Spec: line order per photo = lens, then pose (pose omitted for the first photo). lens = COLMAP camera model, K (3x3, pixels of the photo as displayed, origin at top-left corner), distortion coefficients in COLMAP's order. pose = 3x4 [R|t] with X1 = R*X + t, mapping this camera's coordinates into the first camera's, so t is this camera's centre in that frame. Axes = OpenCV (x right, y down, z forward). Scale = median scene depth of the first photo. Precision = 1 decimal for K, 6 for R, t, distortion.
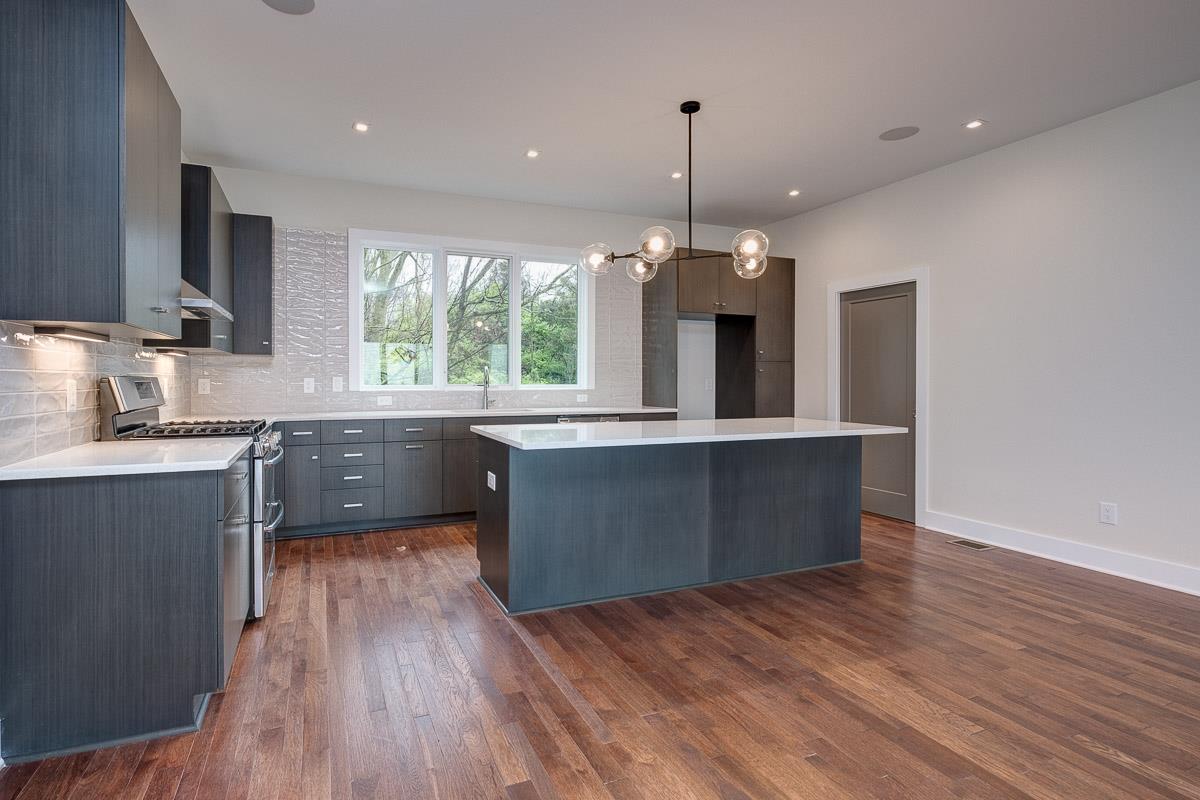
lens RADIAL K [[560.9, 0, 596.0], [0, 560.9, 384.2], [0, 0, 1]] dist [0.014970, -0.000701]
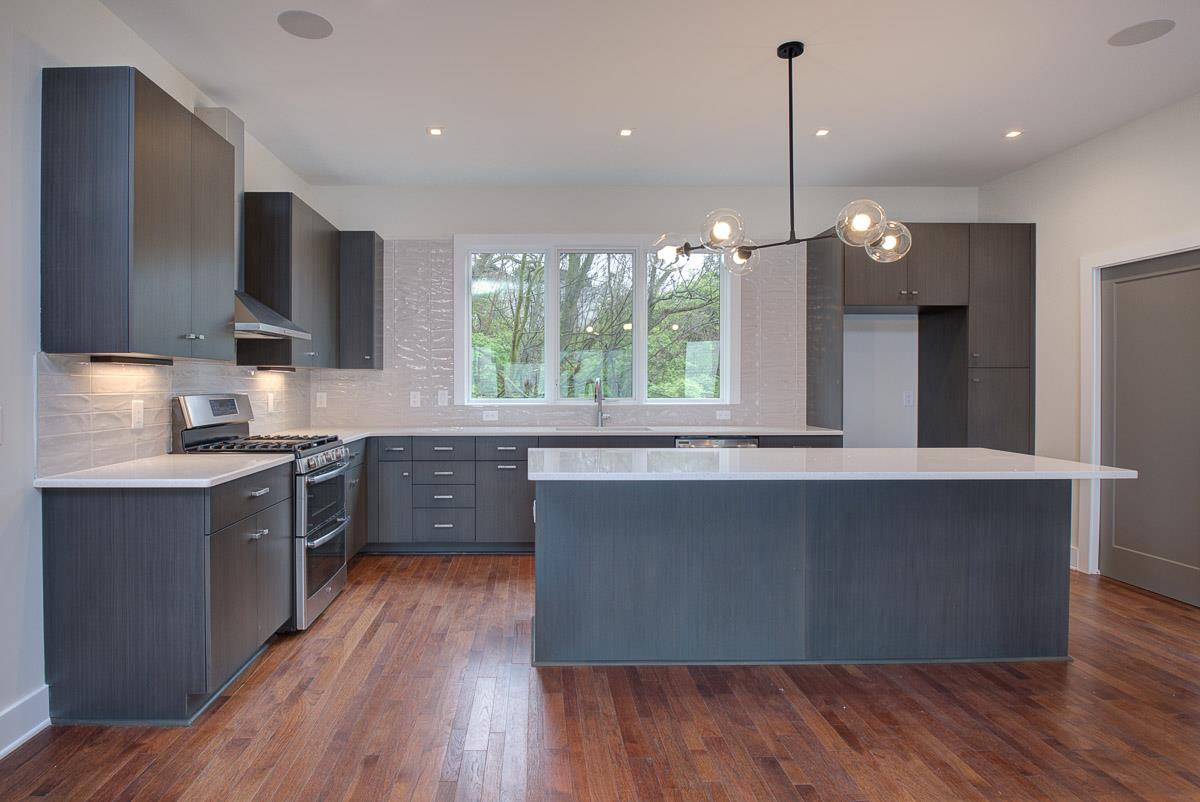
lens RADIAL K [[663.4, 0, 599.8], [0, 663.4, 391.7], [0, 0, 1]] dist [-0.001395, -0.001203]
pose [[0.937758, 0.003586, -0.347271, 0.239942], [-0.003161, 0.999993, 0.001790, -0.017447], [0.347276, -0.000581, 0.937763, 0.043294]]
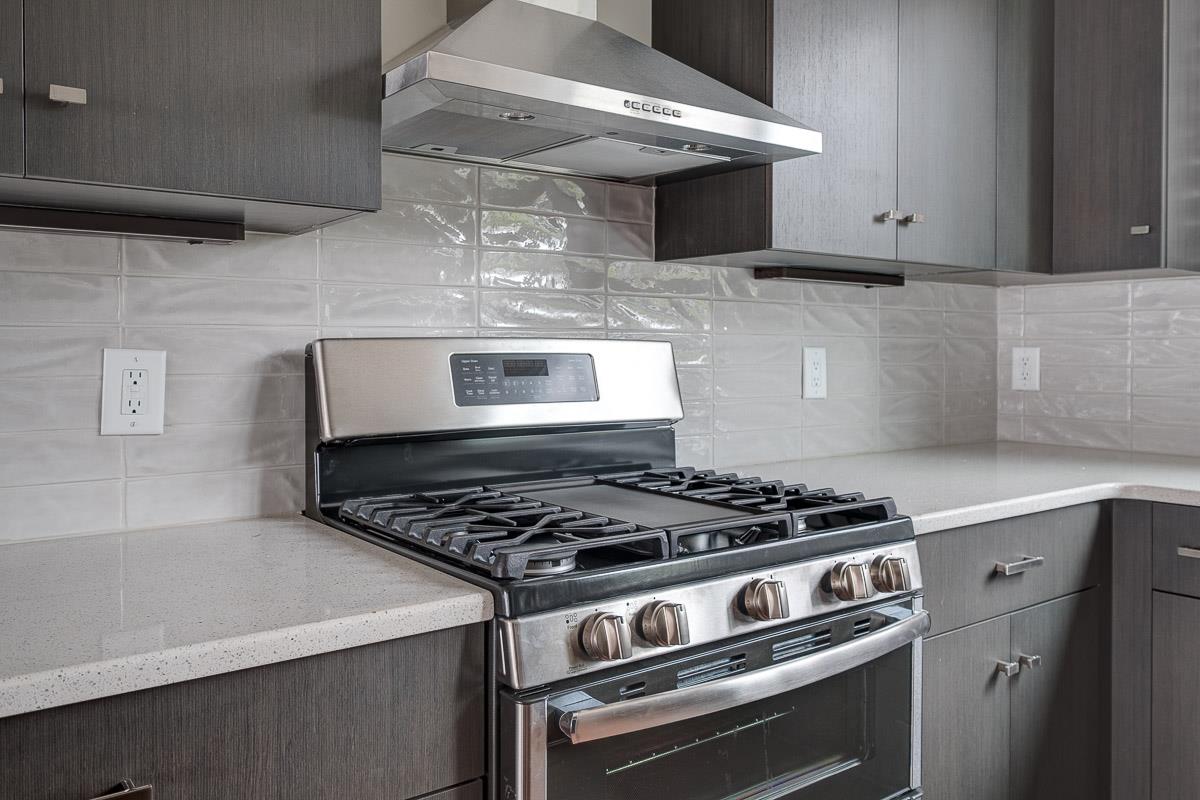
lens RADIAL K [[940.1, 0, 600.1], [0, 940.1, 359.7], [0, 0, 1]] dist [-0.001244, -0.000948]
pose [[0.193111, 0.001682, -0.981175, -0.163327], [-0.008204, 0.999966, 0.000100, -0.000989], [0.981143, 0.008031, 0.193119, 0.699171]]
